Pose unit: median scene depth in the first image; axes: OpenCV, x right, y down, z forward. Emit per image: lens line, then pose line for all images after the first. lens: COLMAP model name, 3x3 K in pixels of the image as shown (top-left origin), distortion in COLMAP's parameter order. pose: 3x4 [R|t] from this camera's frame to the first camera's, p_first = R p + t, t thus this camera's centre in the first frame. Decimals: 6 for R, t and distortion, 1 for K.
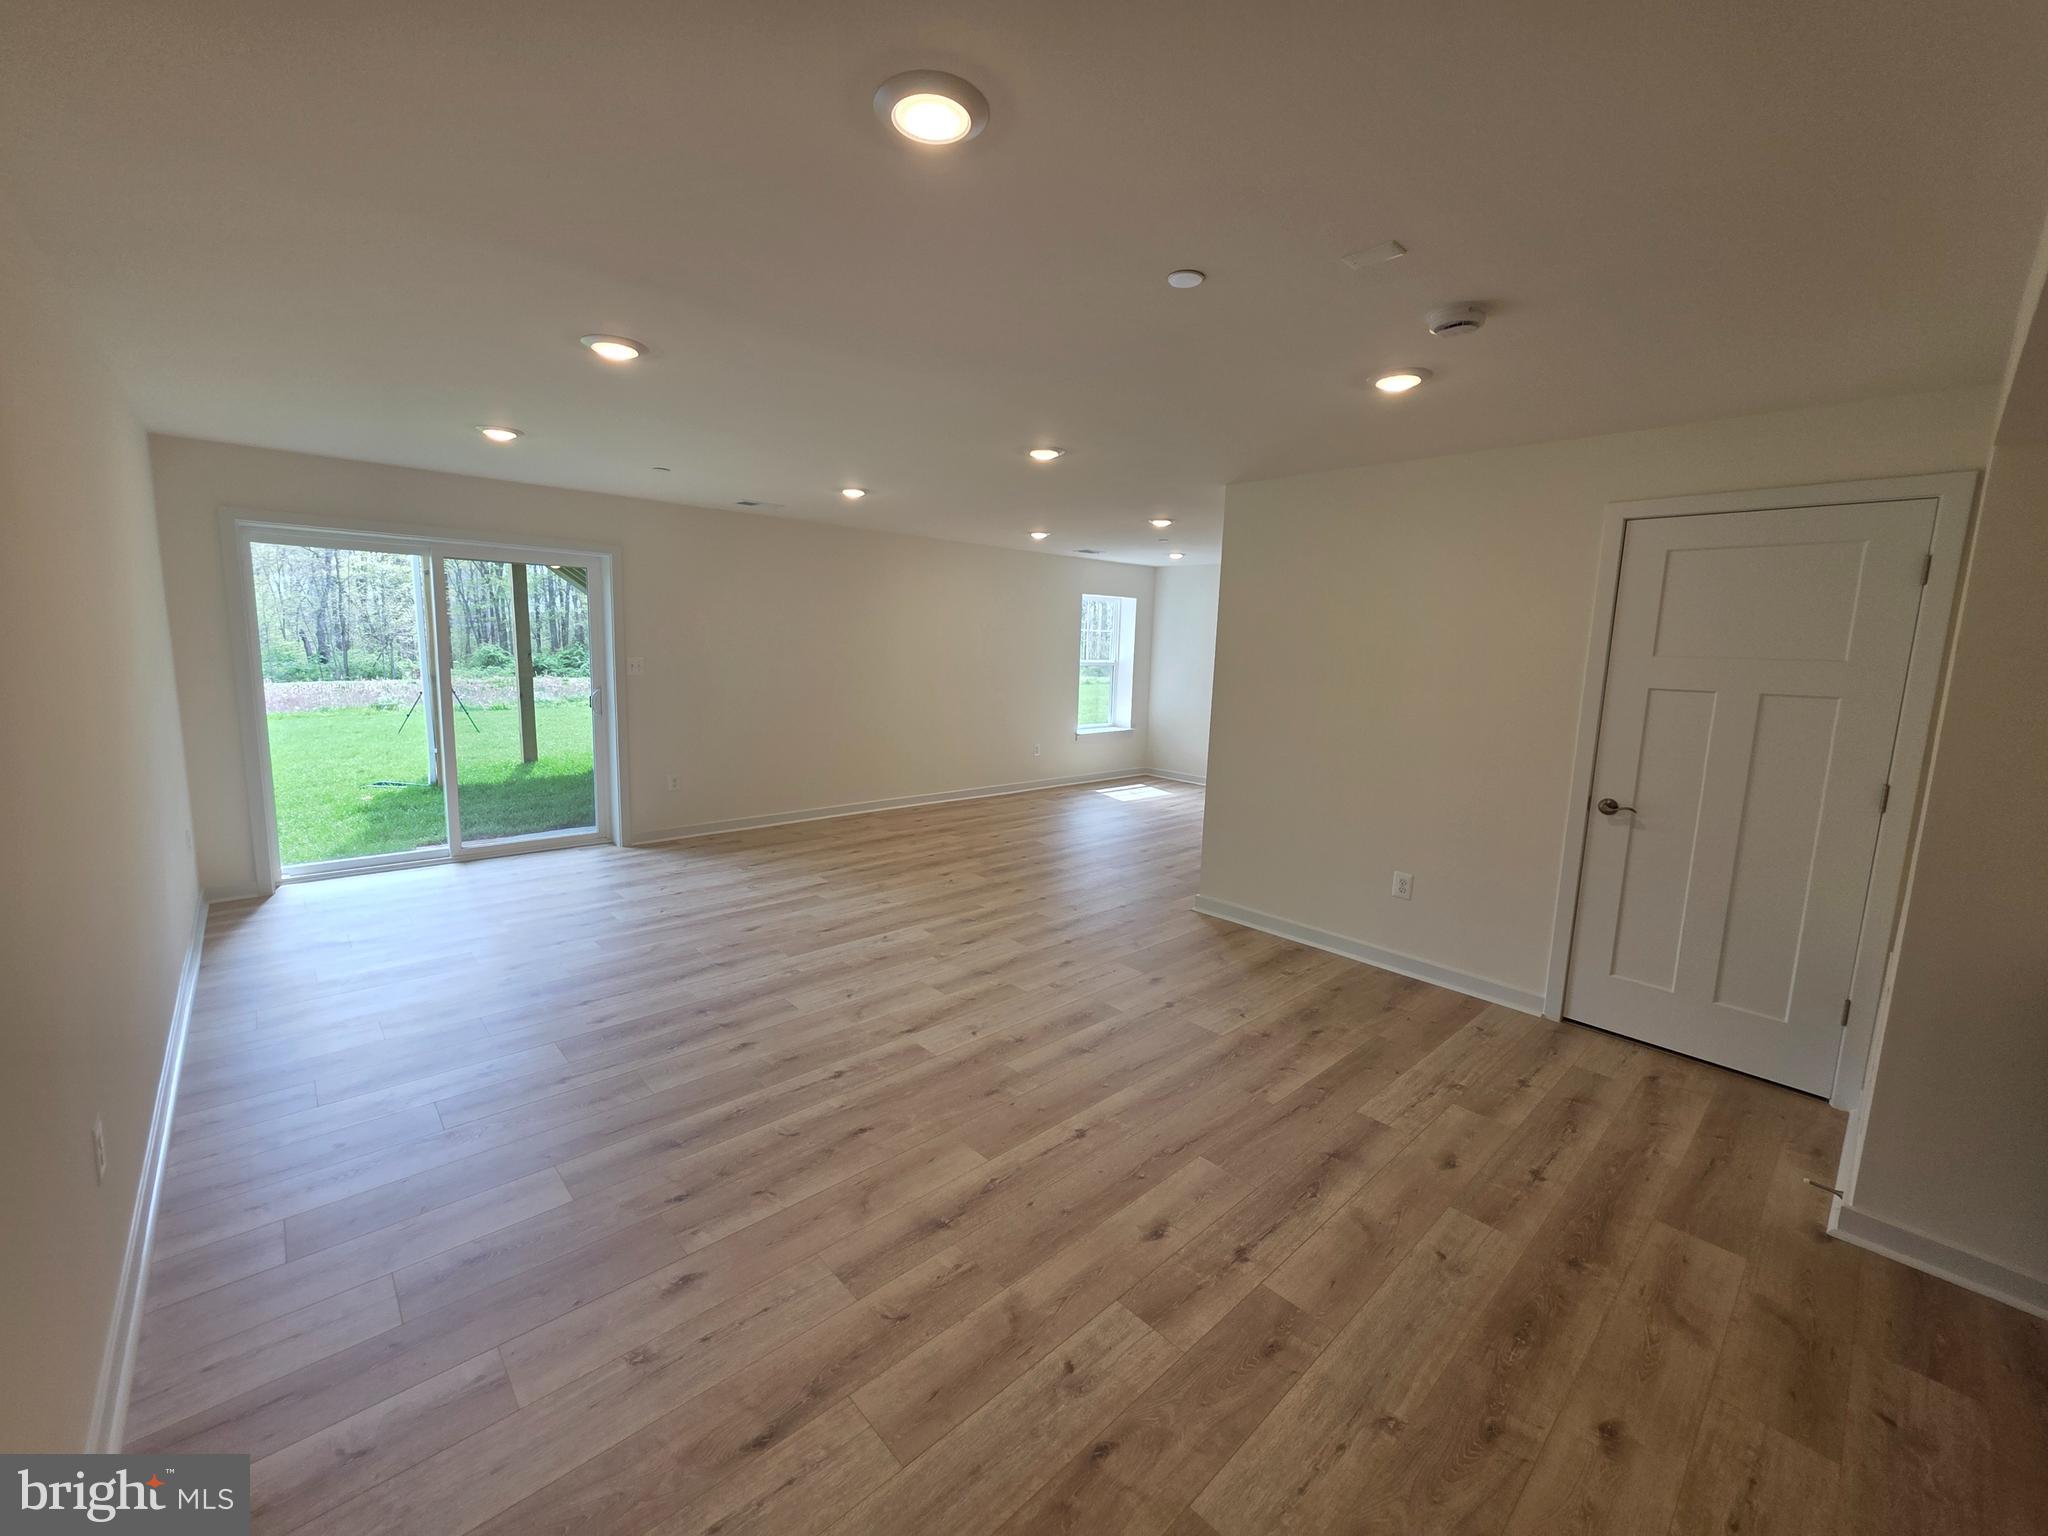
lens RADIAL K [[818.0, 0, 1027.8], [0, 818.0, 776.8], [0, 0, 1]] dist [0.001178, 0.000293]
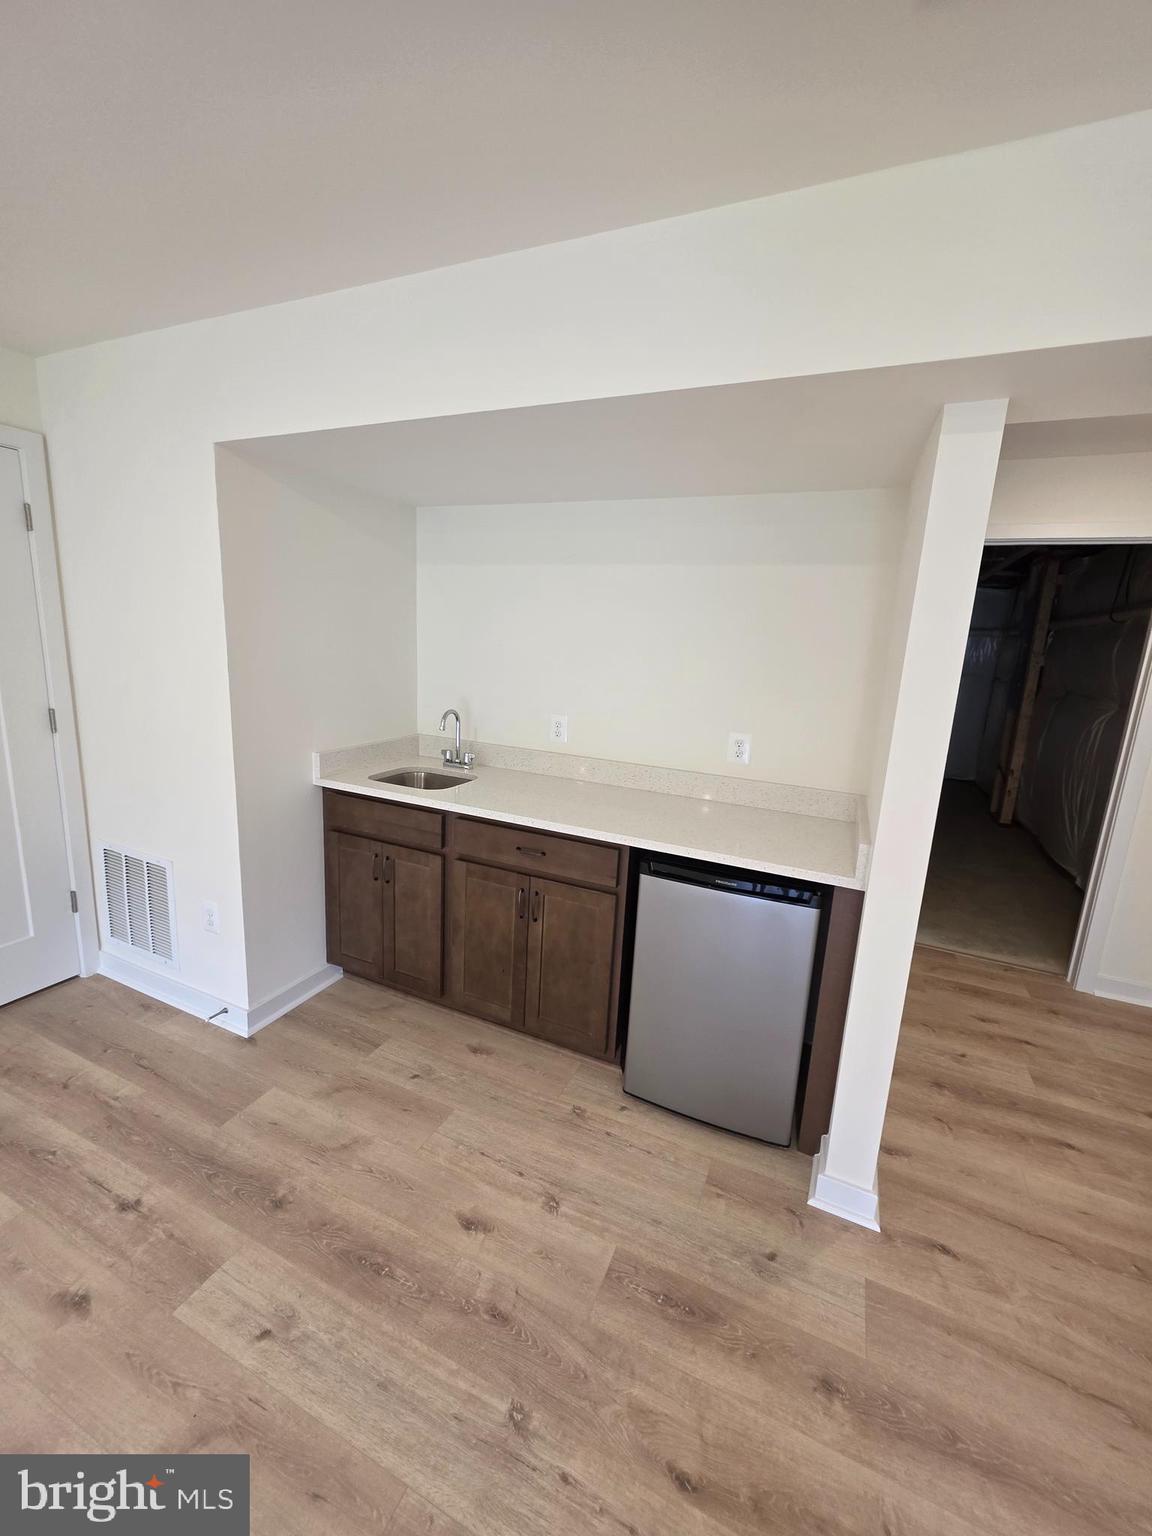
lens RADIAL K [[613.5, 0, 574.8], [0, 613.5, 764.9], [0, 0, 1]] dist [0.001178, 0.000293]
pose [[-0.385379, -0.238339, 0.891447, -0.051212], [0.082543, 0.953291, 0.290558, -0.148675], [-0.919059, 0.185558, -0.347705, 0.869490]]
